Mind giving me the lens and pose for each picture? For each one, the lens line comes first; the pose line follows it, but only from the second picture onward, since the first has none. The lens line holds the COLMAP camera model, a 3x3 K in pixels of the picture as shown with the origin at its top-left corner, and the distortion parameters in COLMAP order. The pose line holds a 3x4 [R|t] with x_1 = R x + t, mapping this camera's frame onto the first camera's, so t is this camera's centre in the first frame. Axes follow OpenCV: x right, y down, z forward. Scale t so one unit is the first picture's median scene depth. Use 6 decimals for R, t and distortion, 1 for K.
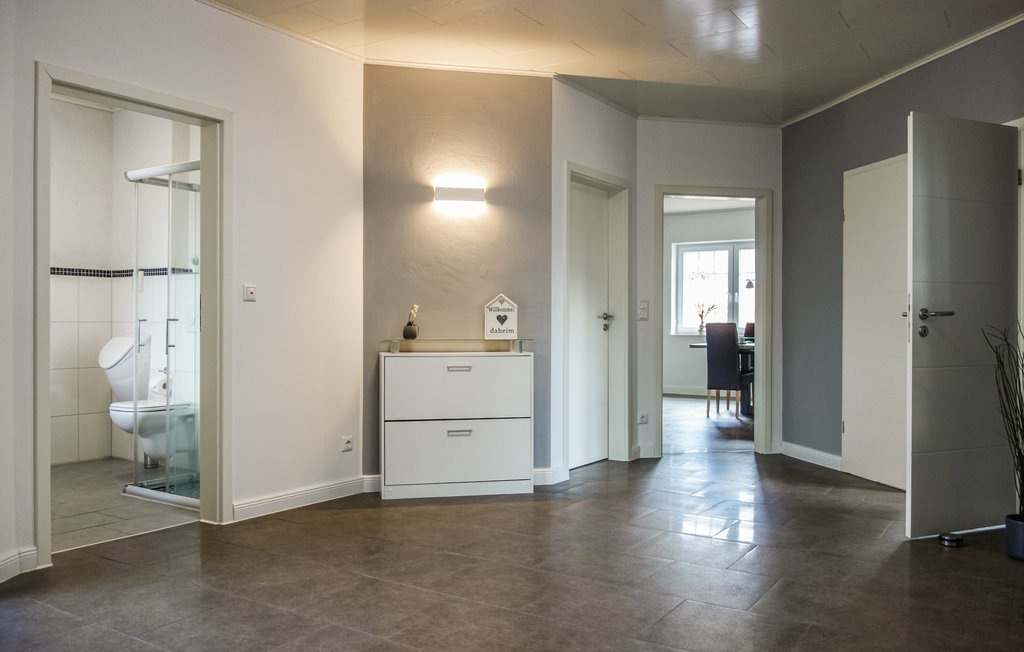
lens RADIAL K [[798.7, 0, 512.0], [0, 798.7, 326.0], [0, 0, 1]] dist [0.278591, -0.535766]
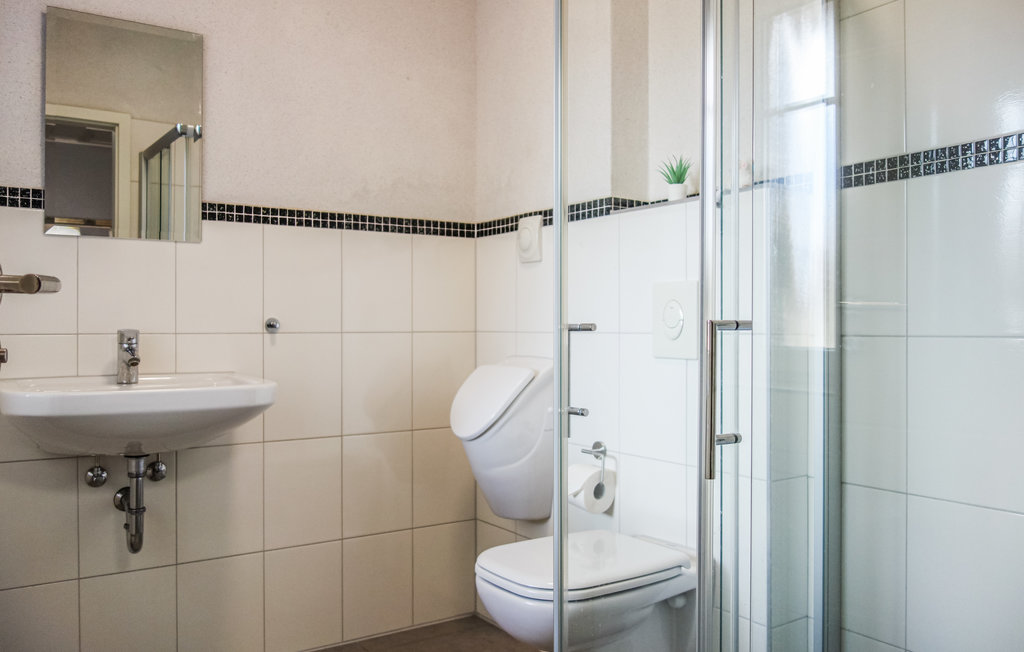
lens RADIAL K [[838.2, 0, 512.0], [0, 838.2, 326.0], [0, 0, 1]] dist [-0.001276, -0.000376]
pose [[0.932864, -0.006256, -0.360176, -0.305010], [0.002189, 0.999929, -0.011700, -0.003486], [0.360223, 0.010126, 0.932811, 0.587025]]
